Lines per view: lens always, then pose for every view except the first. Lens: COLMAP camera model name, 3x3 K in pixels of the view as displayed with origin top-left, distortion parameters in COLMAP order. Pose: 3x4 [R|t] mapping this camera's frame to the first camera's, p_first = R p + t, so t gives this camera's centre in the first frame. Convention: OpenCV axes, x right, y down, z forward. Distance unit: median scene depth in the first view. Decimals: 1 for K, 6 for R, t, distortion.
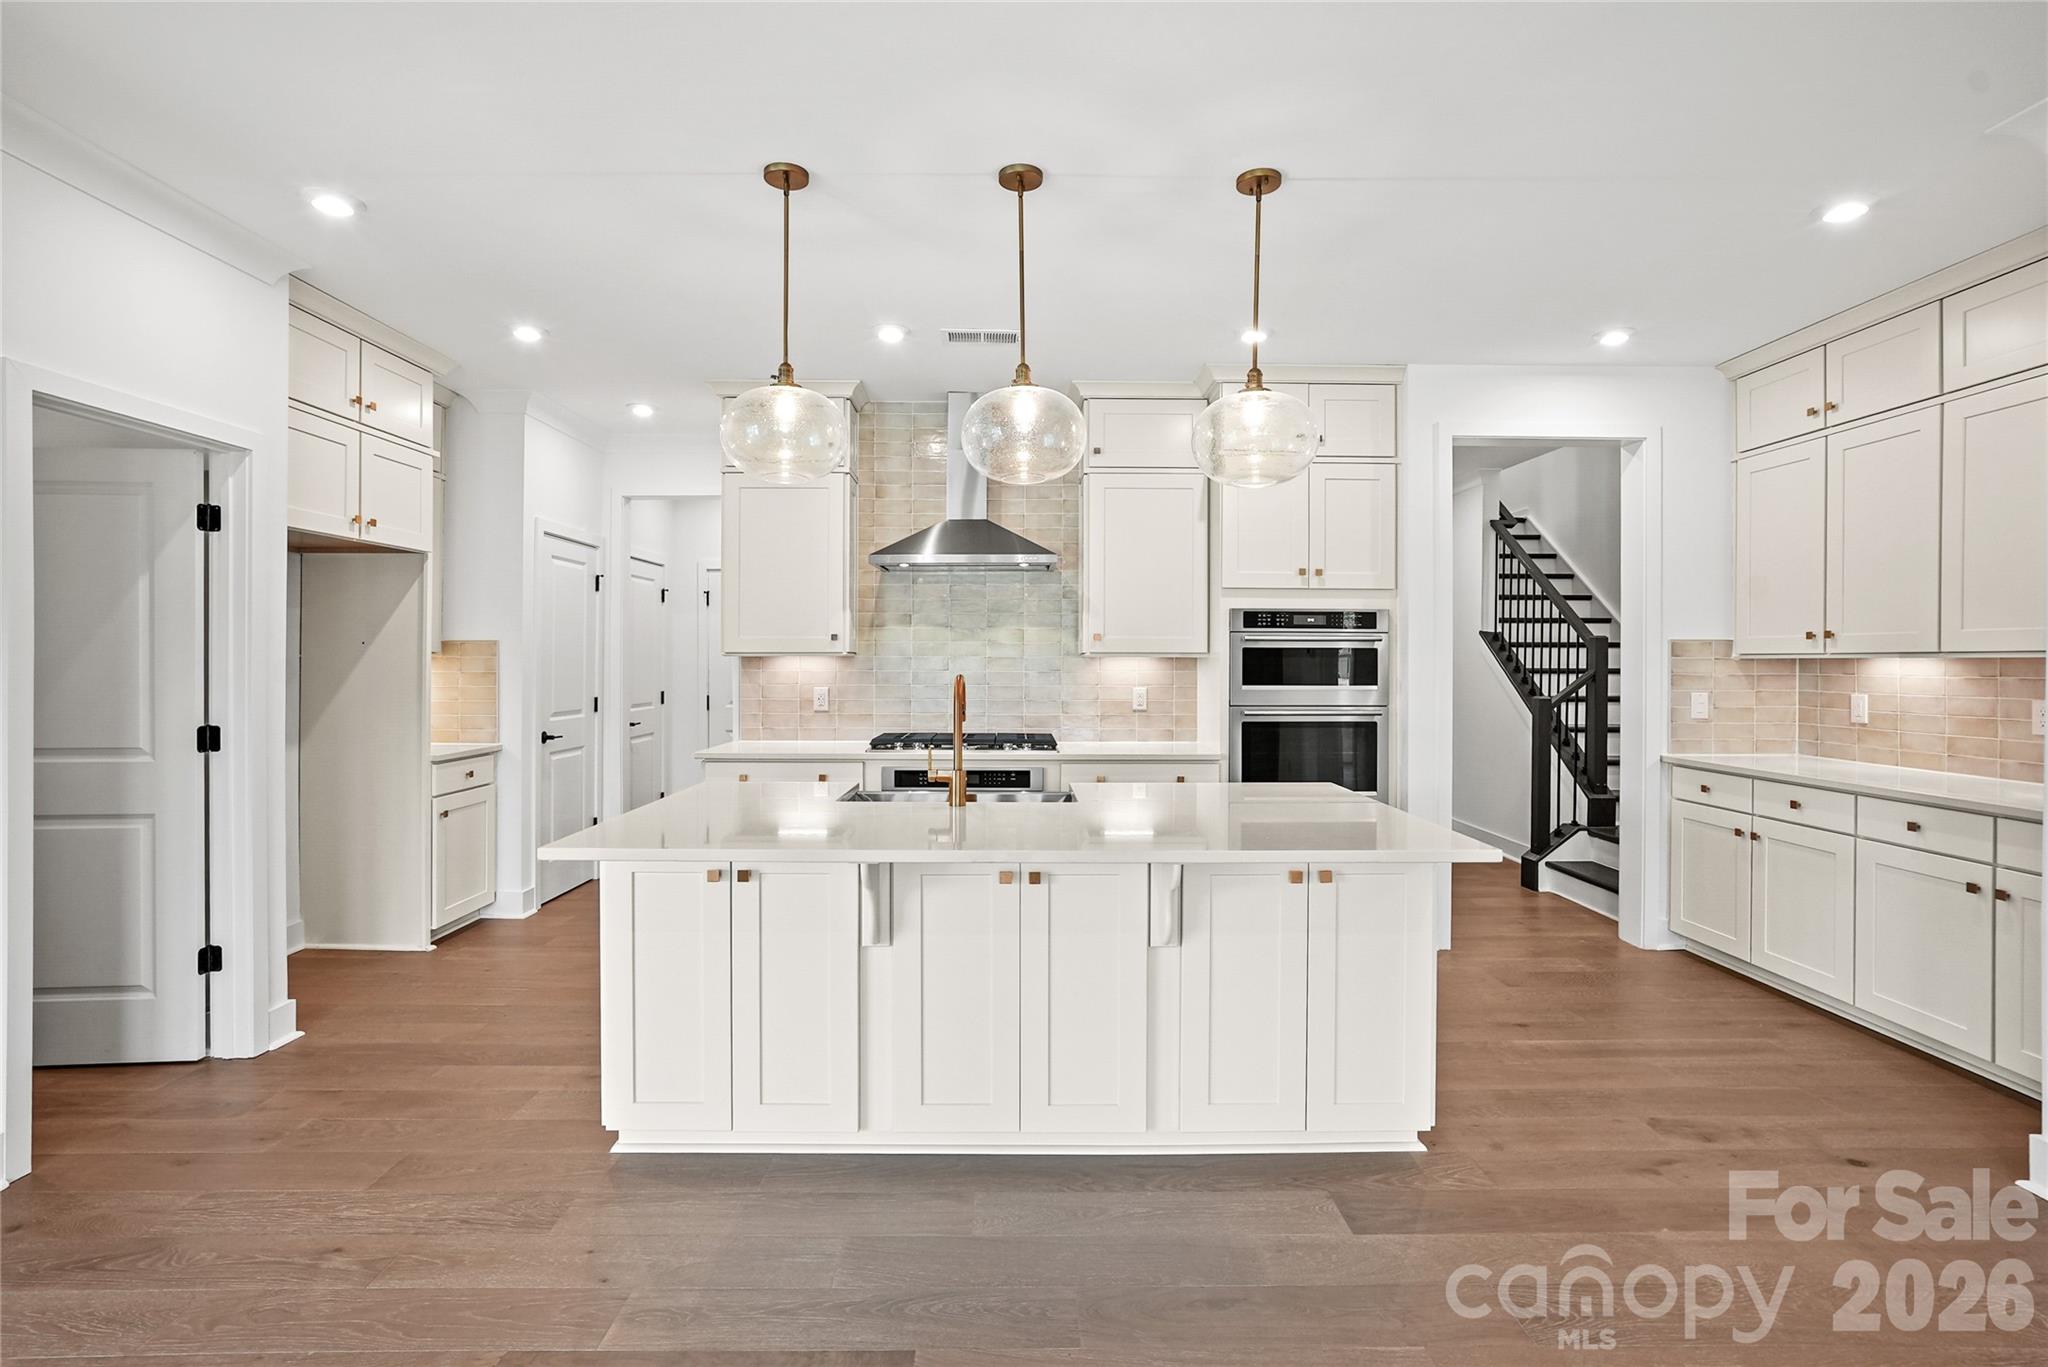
lens RADIAL K [[975.6, 0, 1020.5], [0, 975.6, 656.6], [0, 0, 1]] dist [-0.021276, 0.000505]
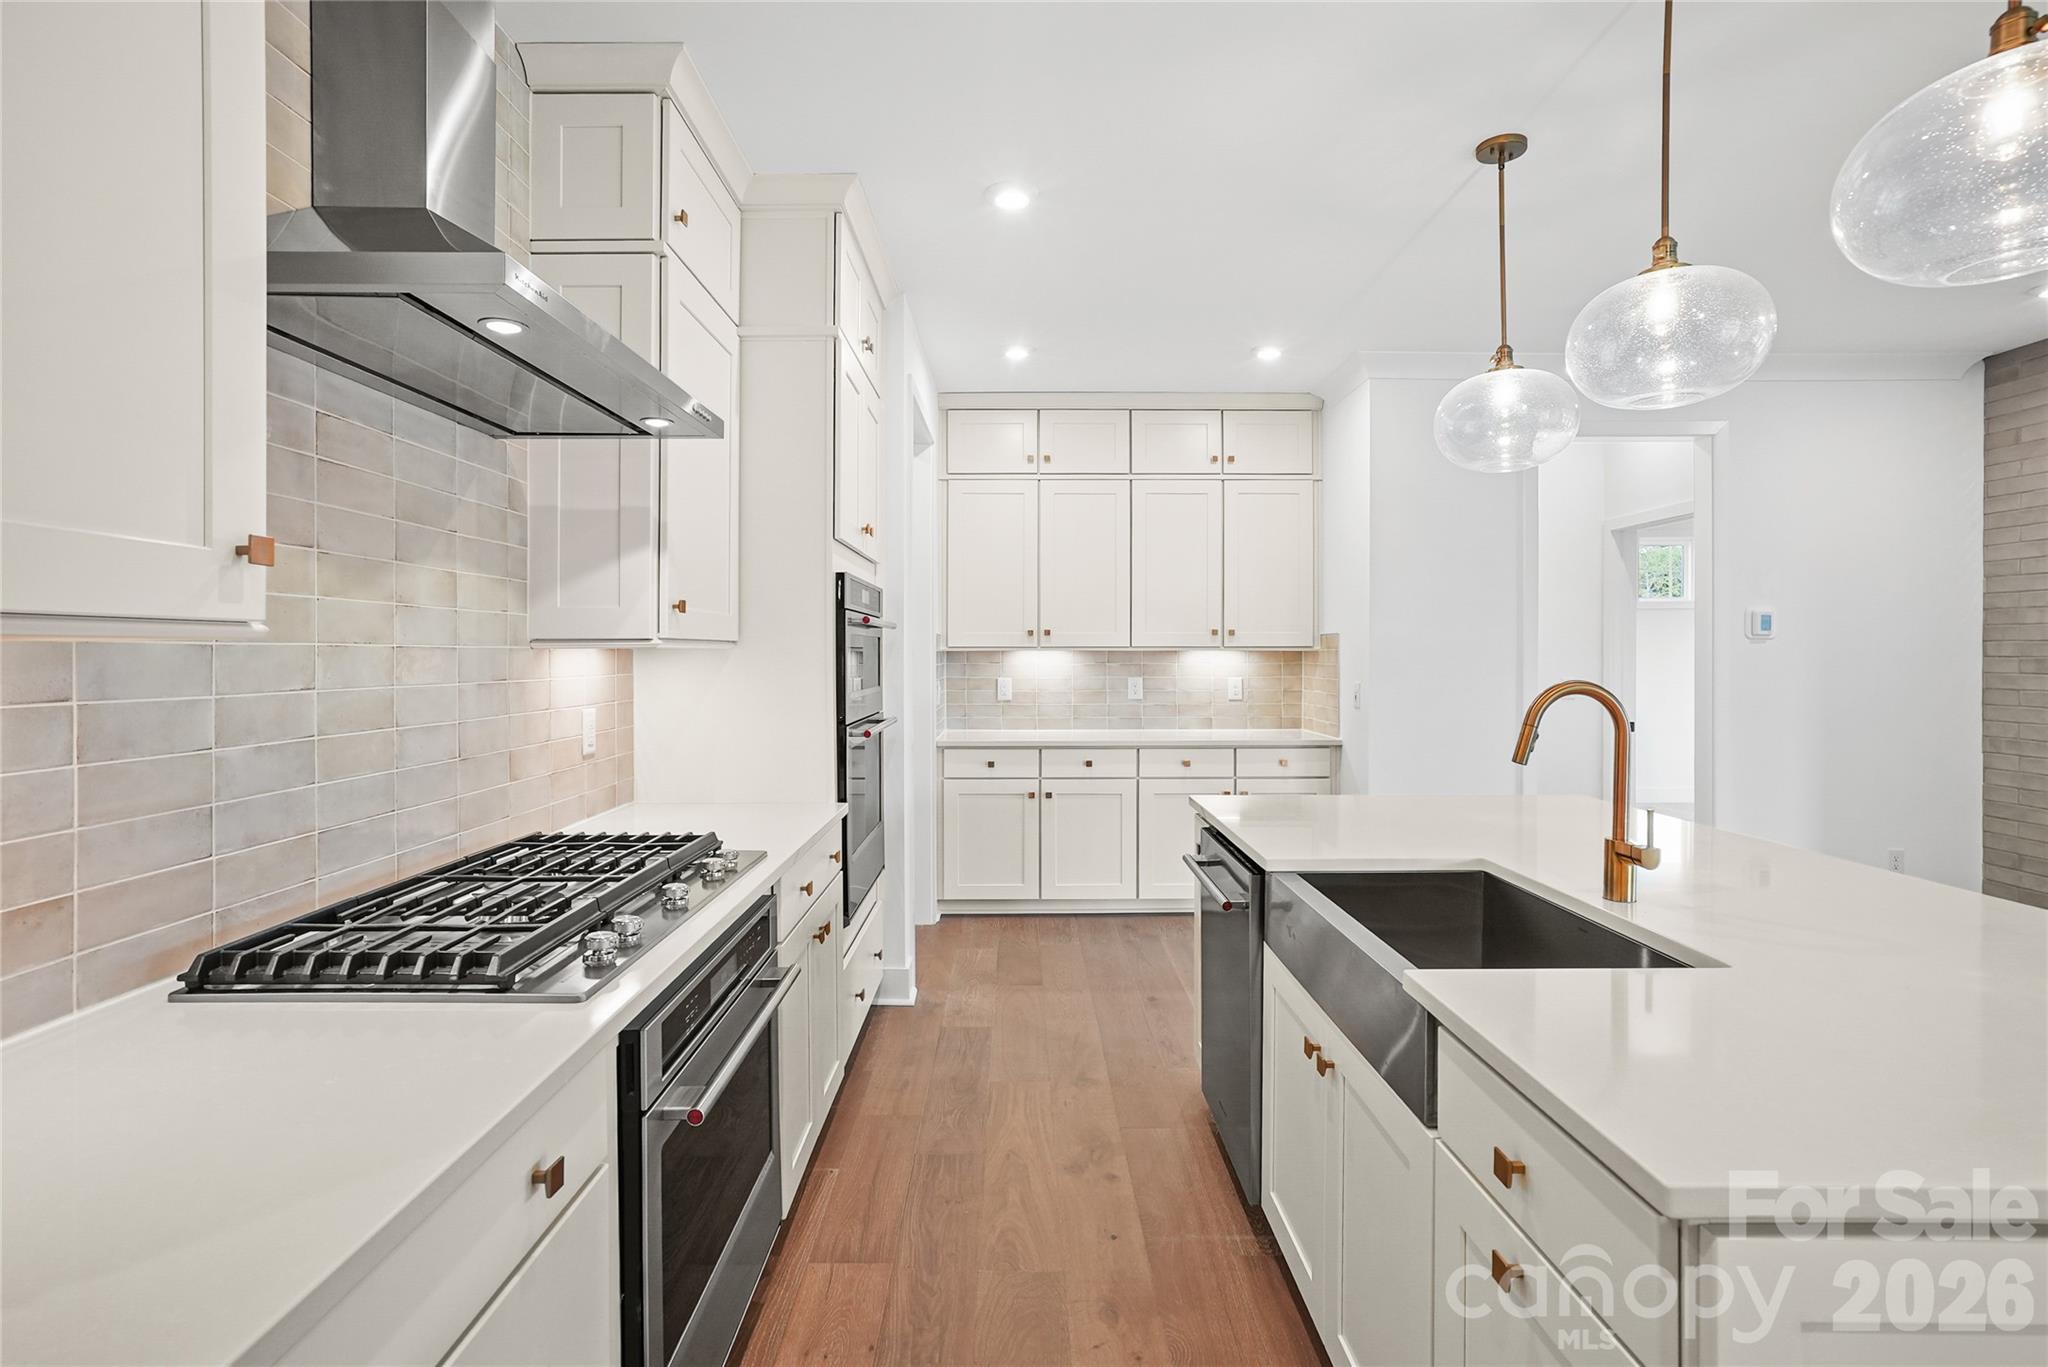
lens RADIAL K [[987.1, 0, 1025.4], [0, 987.1, 660.9], [0, 0, 1]] dist [-0.037223, 0.025047]
pose [[-0.000967, -0.009780, 0.999952, -0.412745], [-0.004004, 0.999944, 0.009776, 0.001806], [-0.999992, -0.003994, -0.001006, 0.850872]]
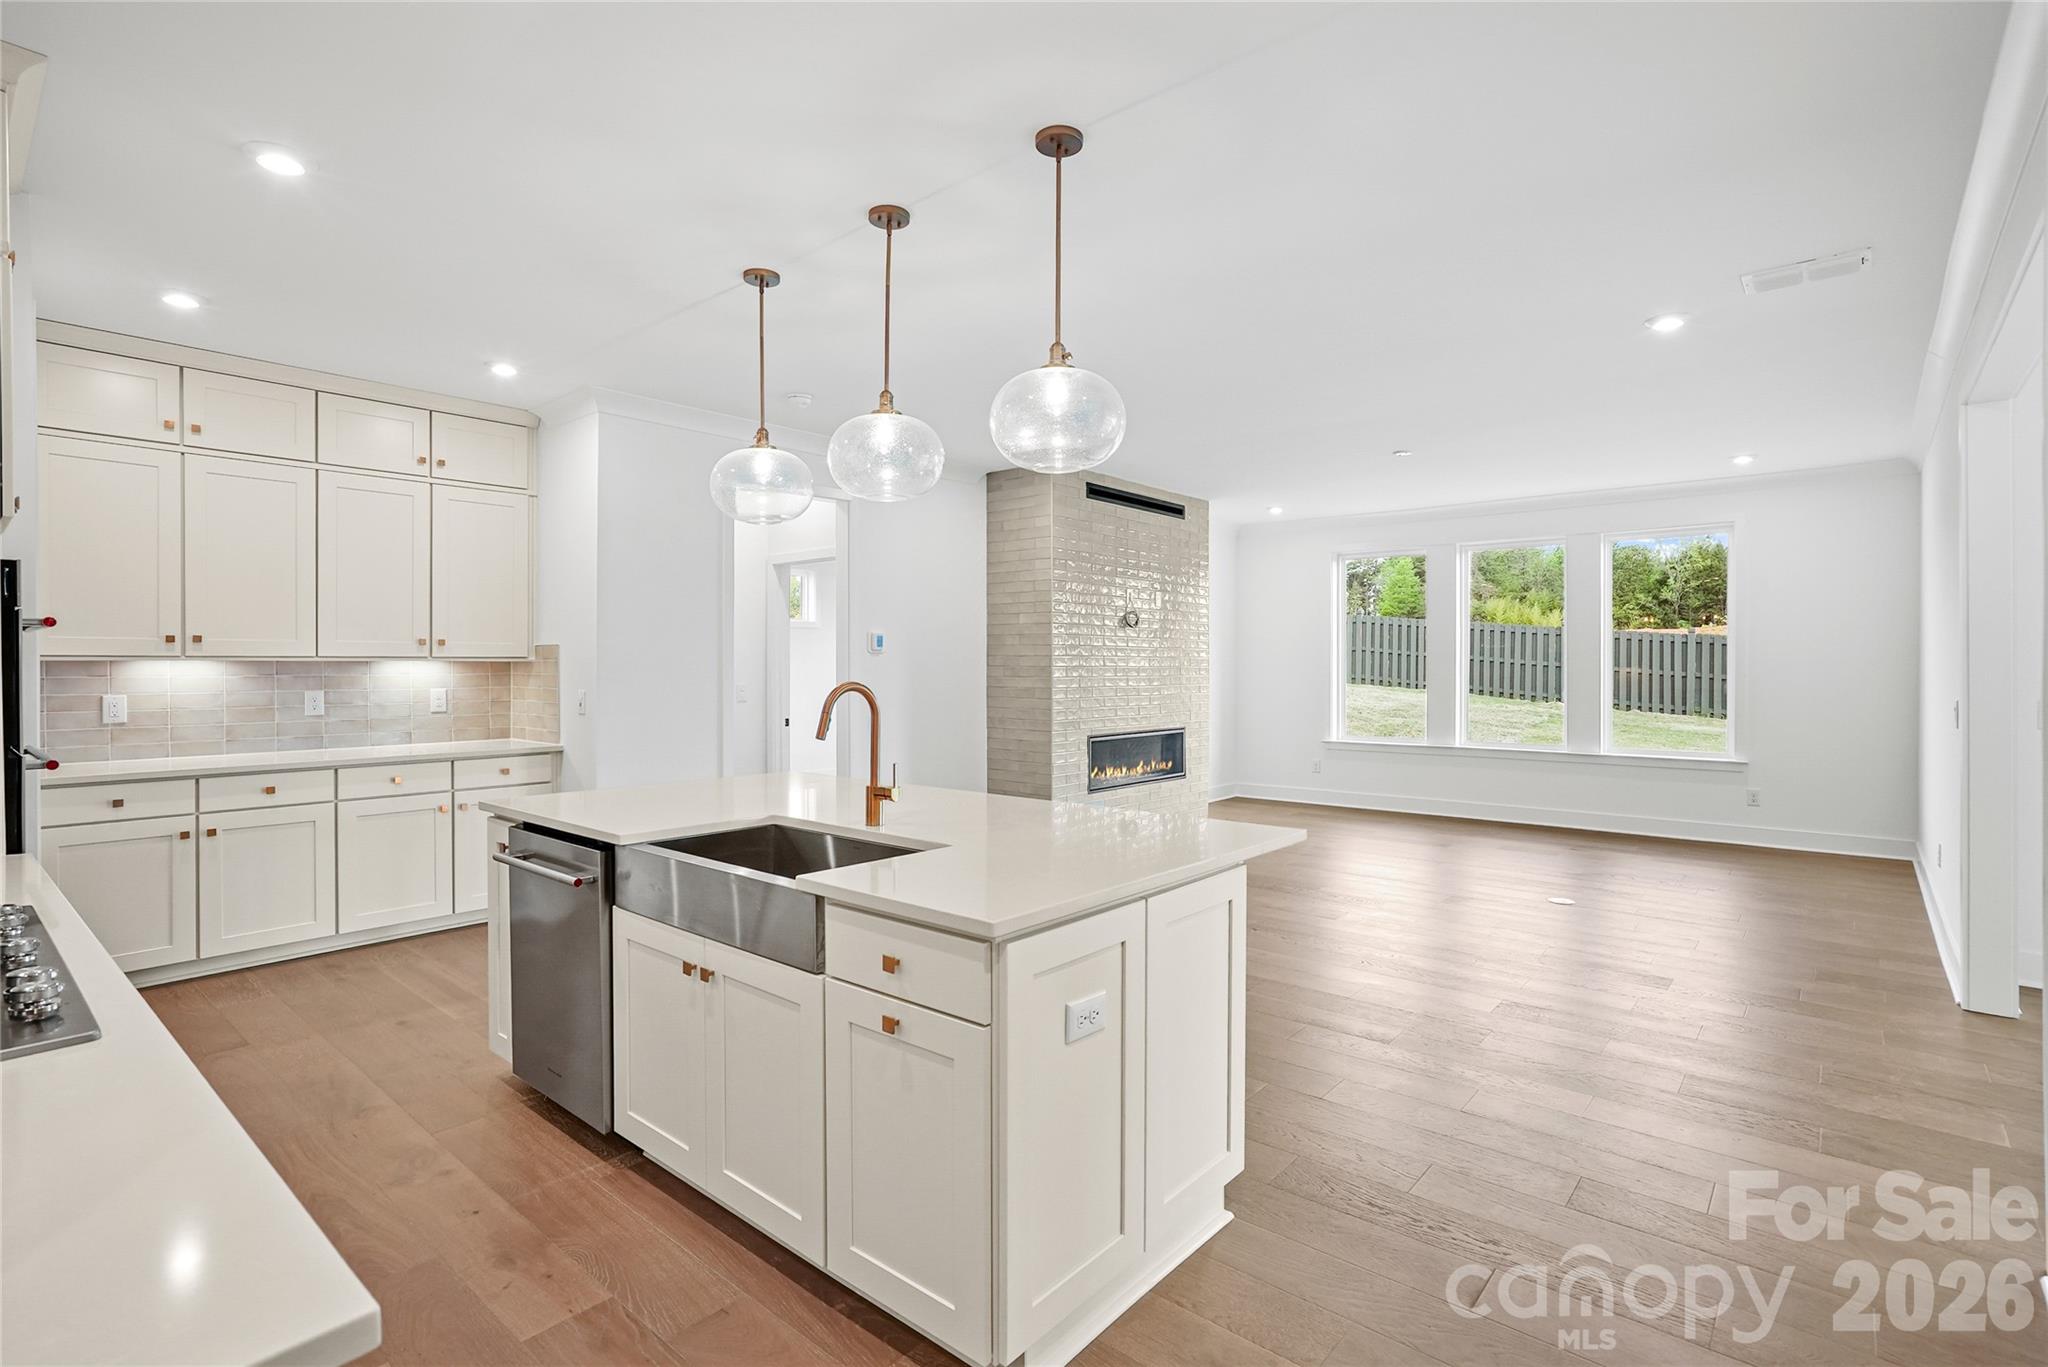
lens RADIAL K [[977.5, 0, 1032.1], [0, 977.5, 673.3], [0, 0, 1]] dist [-0.011833, 0.000770]
pose [[-0.756169, -0.008279, 0.654324, -0.481197], [-0.004310, 0.999961, 0.007671, 0.002607], [-0.654362, 0.002980, -0.756176, 0.990891]]
